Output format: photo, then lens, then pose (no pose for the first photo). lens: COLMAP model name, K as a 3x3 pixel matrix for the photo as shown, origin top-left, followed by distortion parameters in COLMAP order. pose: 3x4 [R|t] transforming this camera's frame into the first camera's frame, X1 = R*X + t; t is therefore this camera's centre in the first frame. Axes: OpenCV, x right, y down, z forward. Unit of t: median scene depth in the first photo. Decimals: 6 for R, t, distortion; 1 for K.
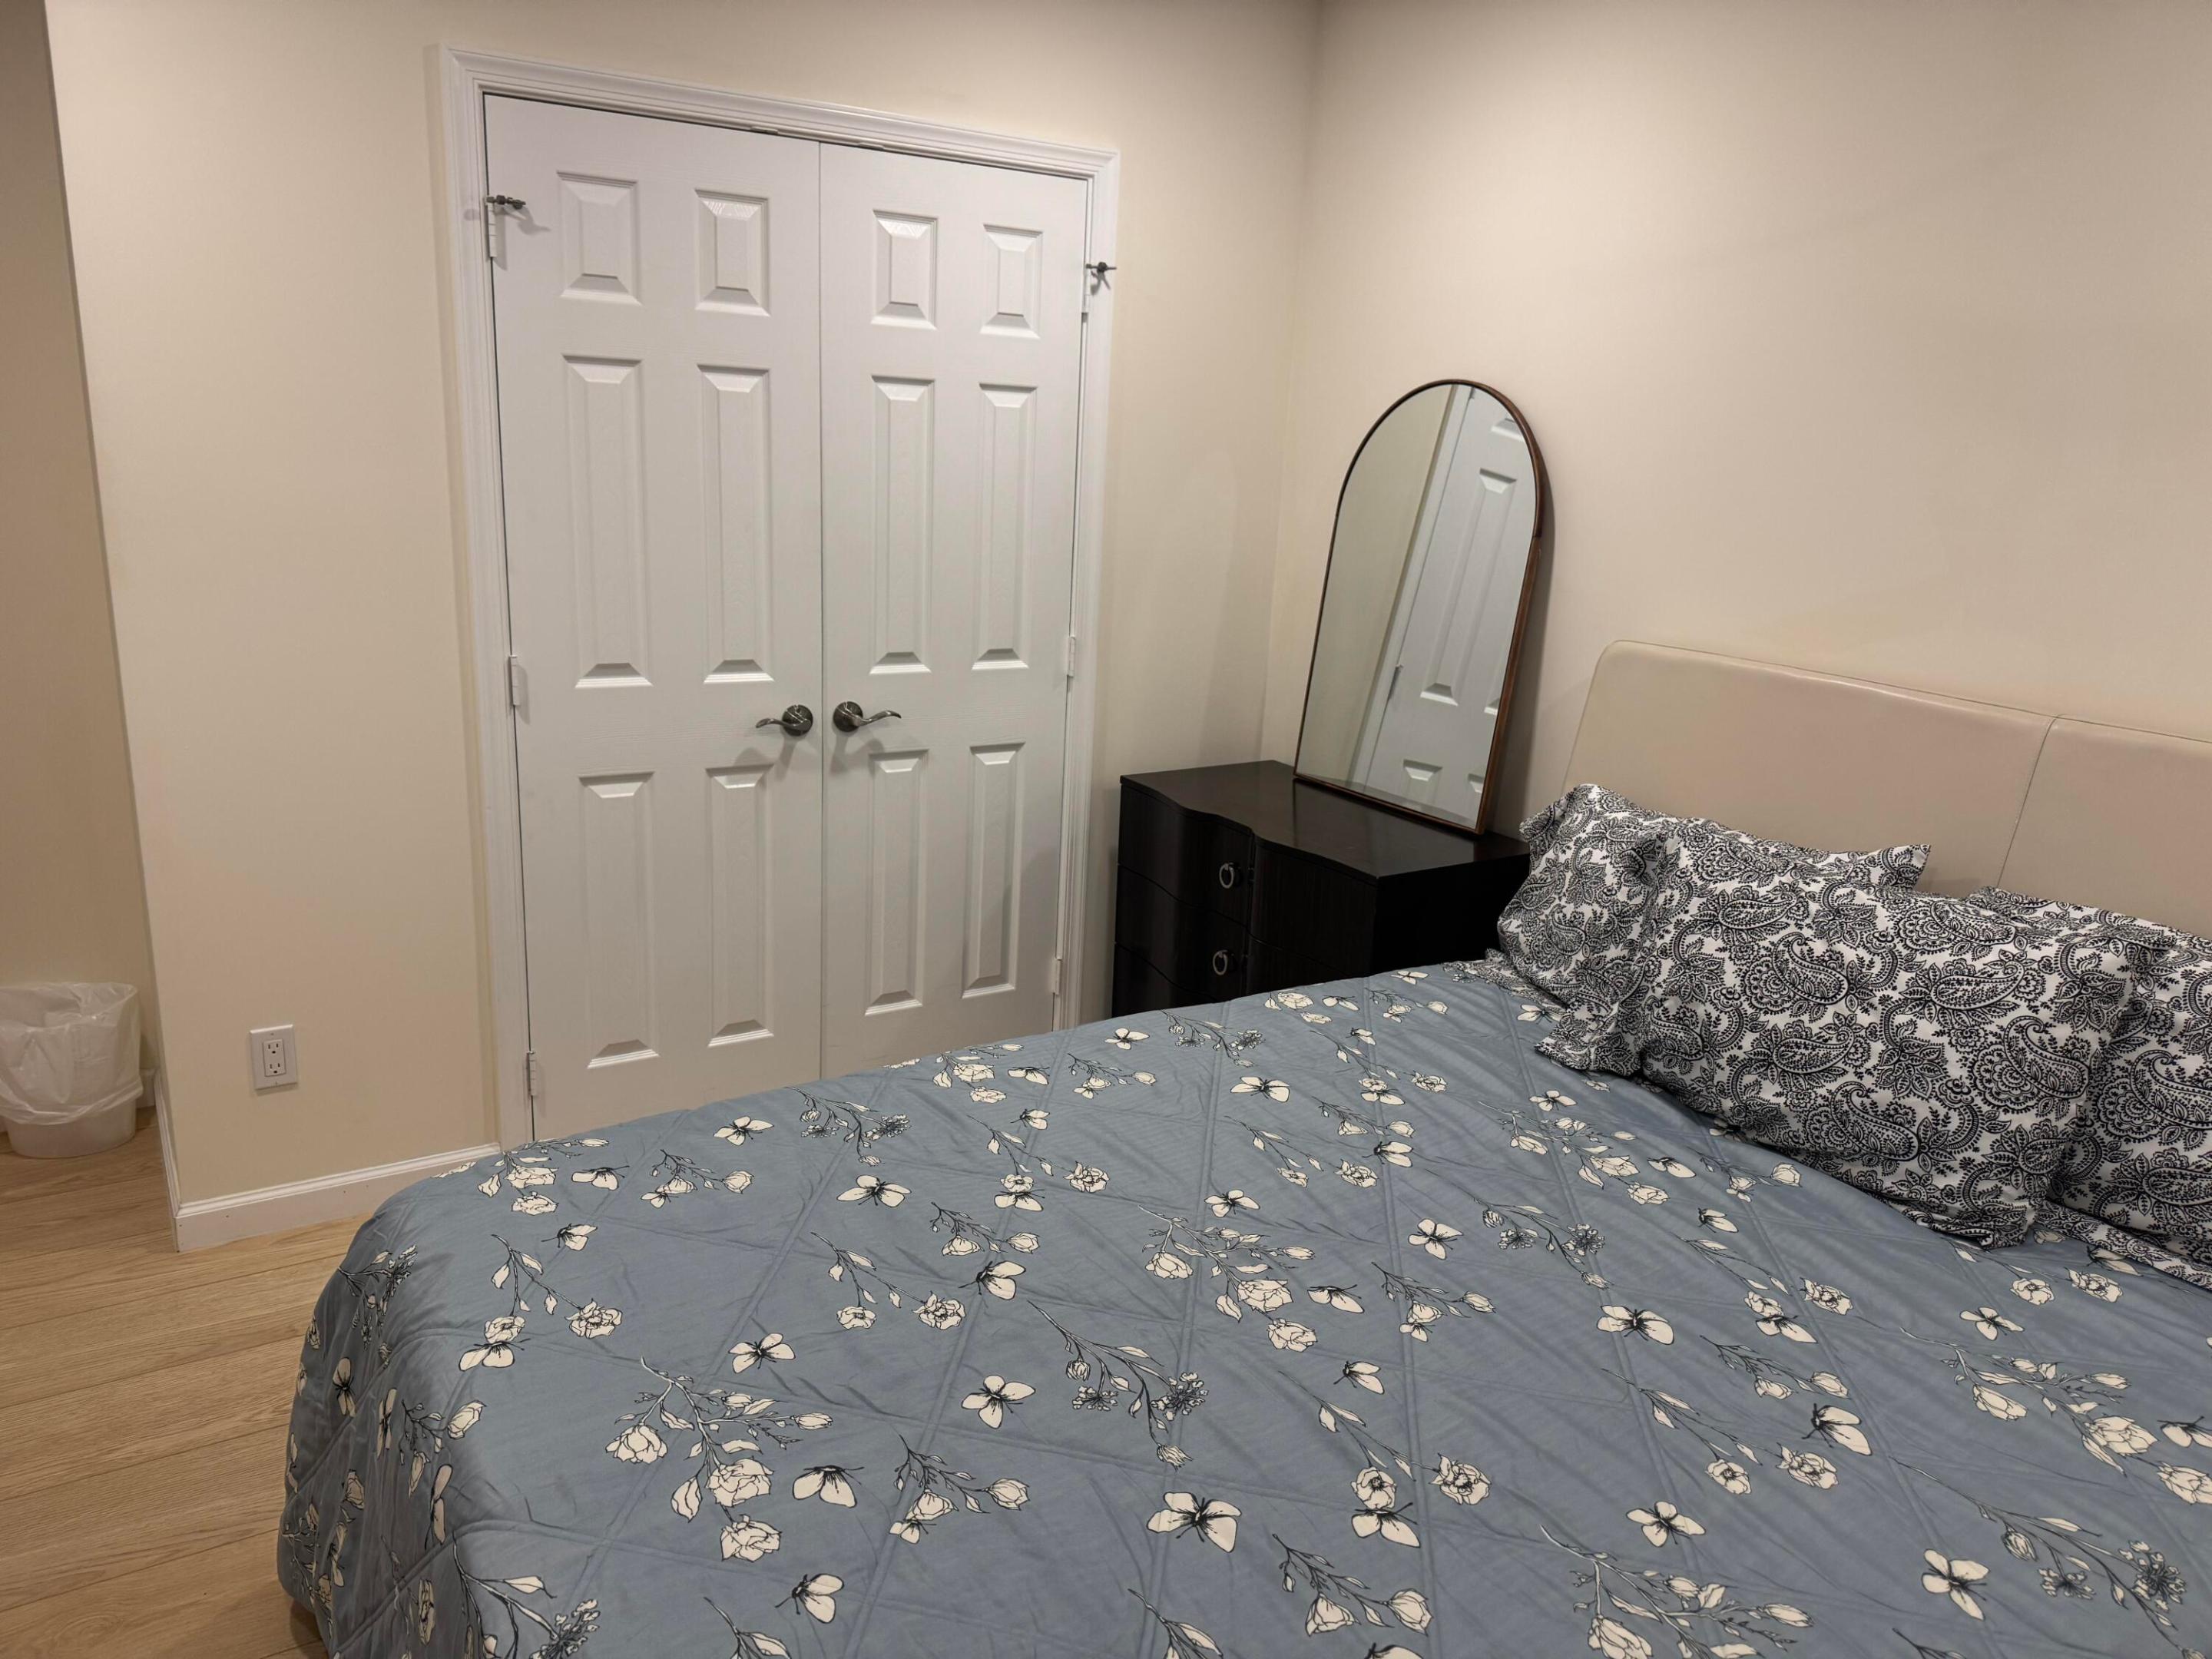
lens RADIAL K [[1539.1, 0, 1106.0], [0, 1539.1, 829.5], [0, 0, 1]] dist [0.167324, -0.301418]
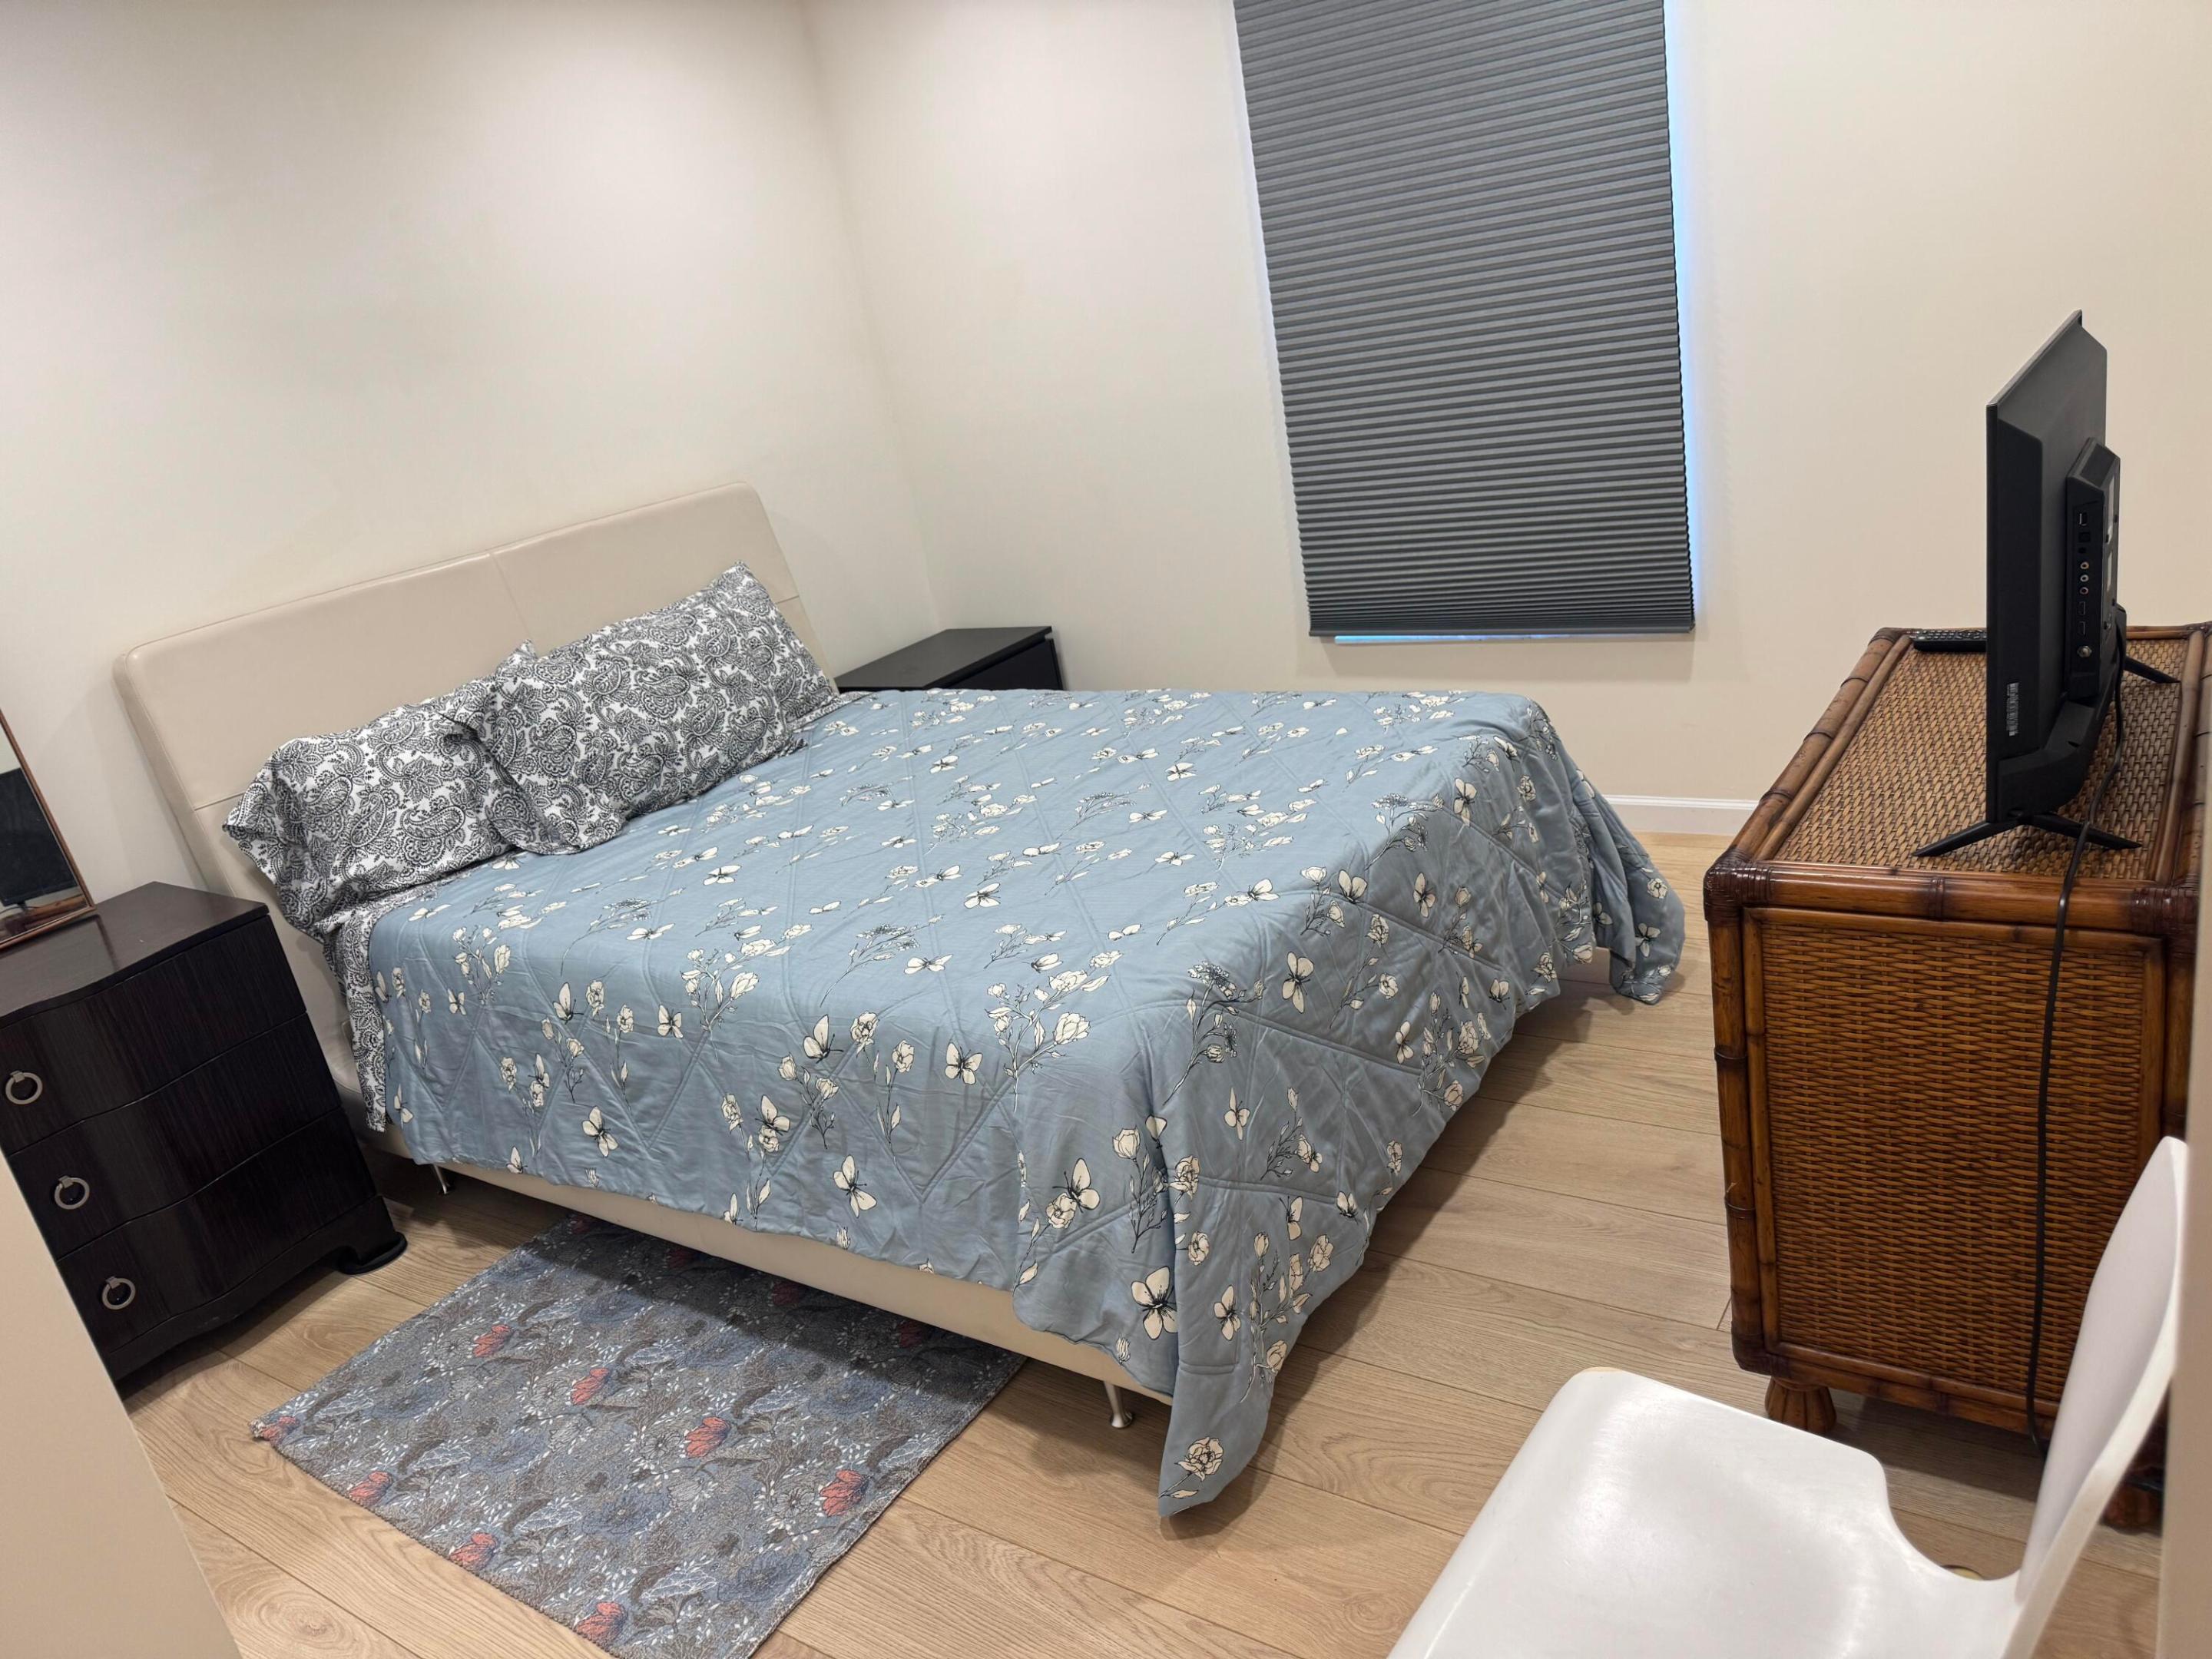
lens RADIAL K [[1539.1, 0, 1106.0], [0, 1539.1, 829.5], [0, 0, 1]] dist [0.167324, -0.301418]
pose [[-0.381550, -0.291554, 0.877163, -1.227448], [0.388853, 0.810273, 0.438465, -0.328463], [-0.838578, 0.508384, -0.195788, 1.040048]]
